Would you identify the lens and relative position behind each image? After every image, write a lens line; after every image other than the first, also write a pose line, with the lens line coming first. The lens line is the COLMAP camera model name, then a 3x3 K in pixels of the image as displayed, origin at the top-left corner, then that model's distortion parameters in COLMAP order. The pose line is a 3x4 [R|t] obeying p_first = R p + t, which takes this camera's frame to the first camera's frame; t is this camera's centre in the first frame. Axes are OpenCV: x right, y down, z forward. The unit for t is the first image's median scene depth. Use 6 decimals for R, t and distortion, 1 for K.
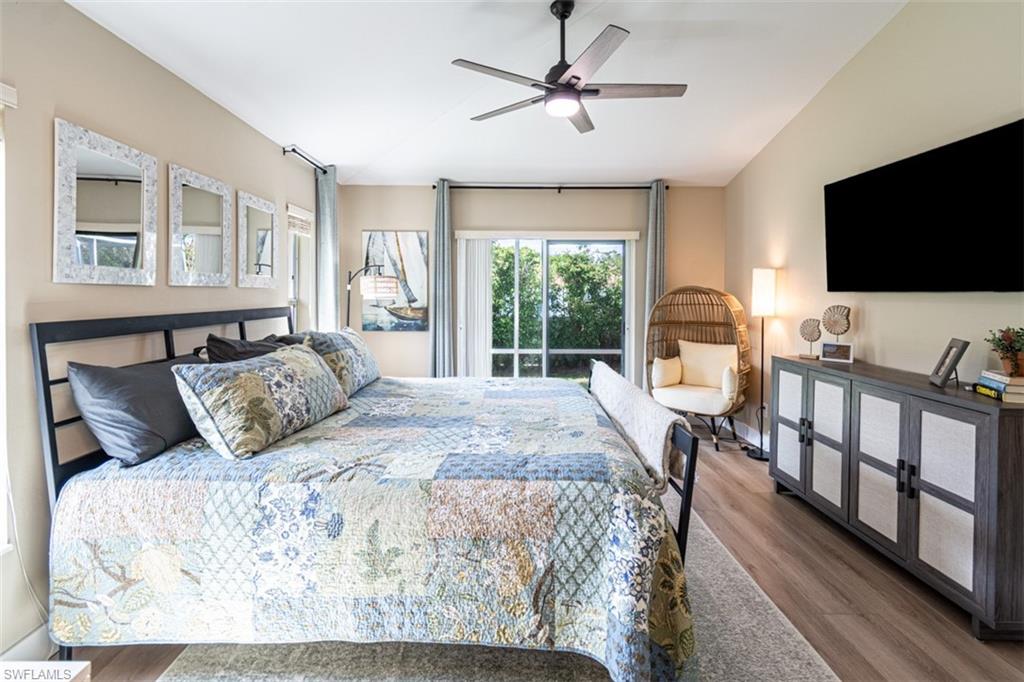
lens RADIAL K [[482.6, 0, 487.8], [0, 482.6, 297.8], [0, 0, 1]] dist [0.001175, -0.000399]
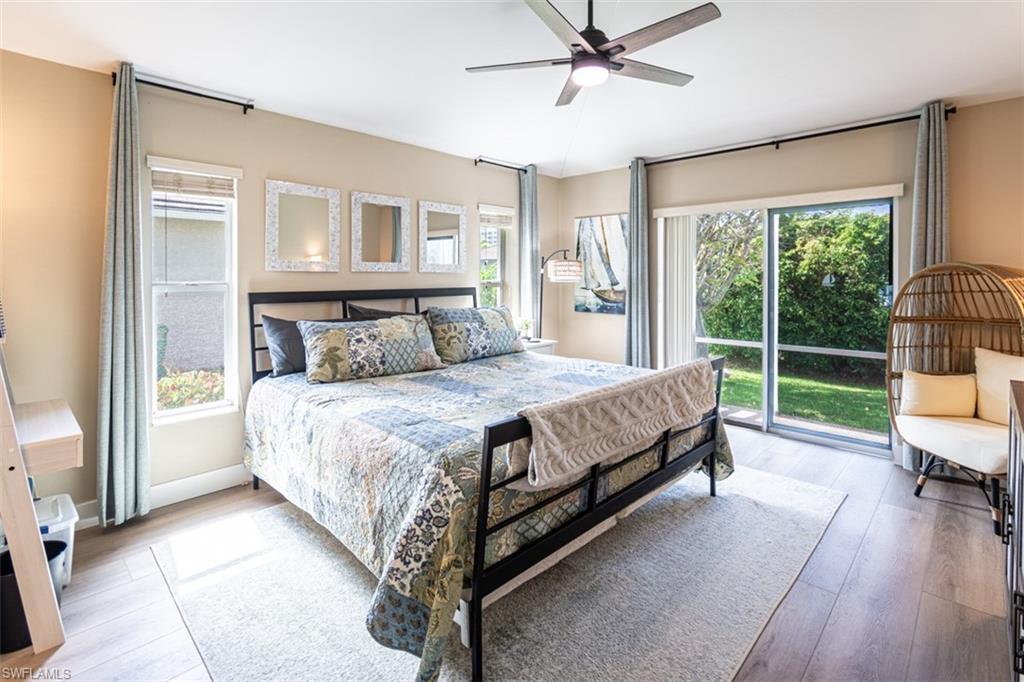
lens RADIAL K [[484.3, 0, 510.4], [0, 484.3, 279.9], [0, 0, 1]] dist [0.000841, -0.000060]
pose [[0.726666, -0.000994, -0.686990, 0.626711], [-0.002143, 0.999991, -0.003714, 0.004351], [0.686987, 0.004171, 0.726658, 0.195777]]
